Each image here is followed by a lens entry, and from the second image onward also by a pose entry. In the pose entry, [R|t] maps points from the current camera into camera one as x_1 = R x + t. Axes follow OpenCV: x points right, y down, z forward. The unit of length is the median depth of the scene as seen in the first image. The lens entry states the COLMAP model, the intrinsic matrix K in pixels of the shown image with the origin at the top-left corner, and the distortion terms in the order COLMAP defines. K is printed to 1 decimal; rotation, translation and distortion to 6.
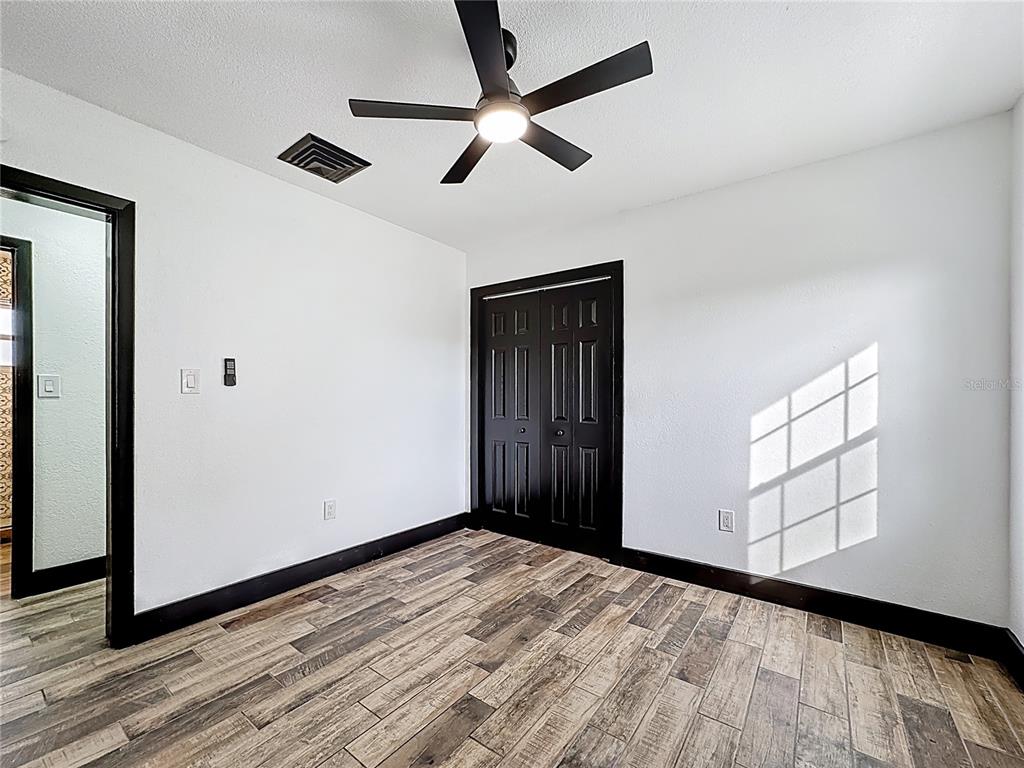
lens RADIAL K [[428.1, 0, 510.1], [0, 428.1, 389.9], [0, 0, 1]] dist [-0.015202, 0.005505]
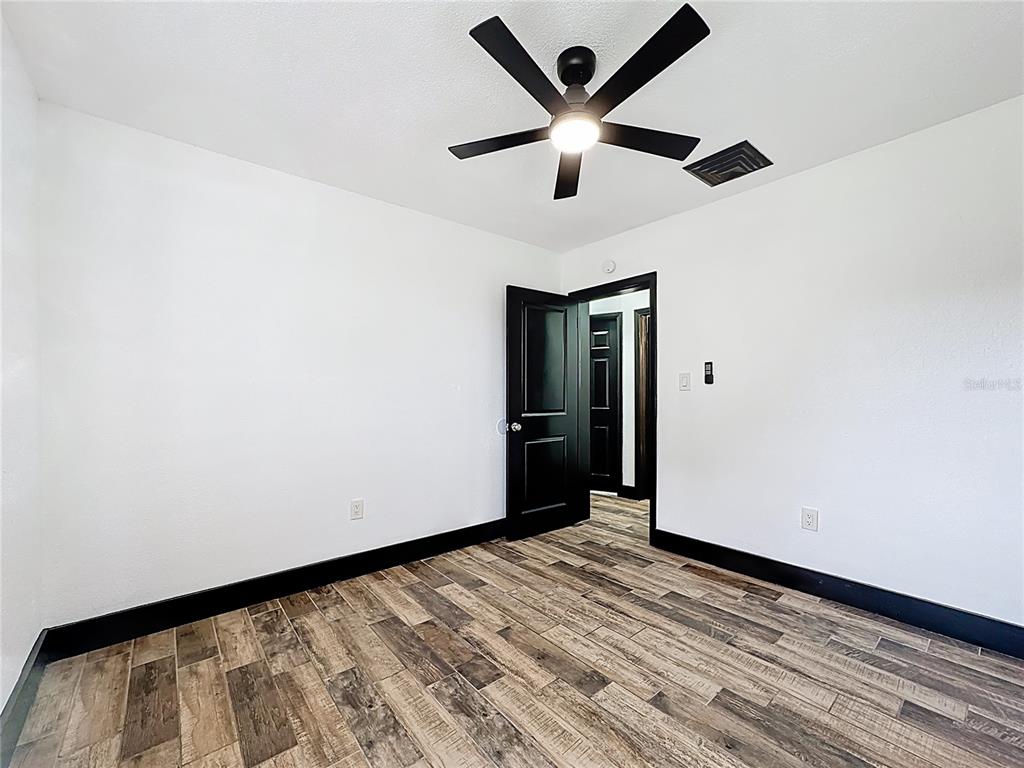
lens RADIAL K [[428.1, 0, 517.6], [0, 428.1, 381.5], [0, 0, 1]] dist [-0.015202, 0.005505]
pose [[-0.221990, -0.027339, -0.974665, 0.702083], [0.018748, 0.999302, -0.032300, 0.014470], [0.974869, -0.025443, -0.221323, 0.739118]]
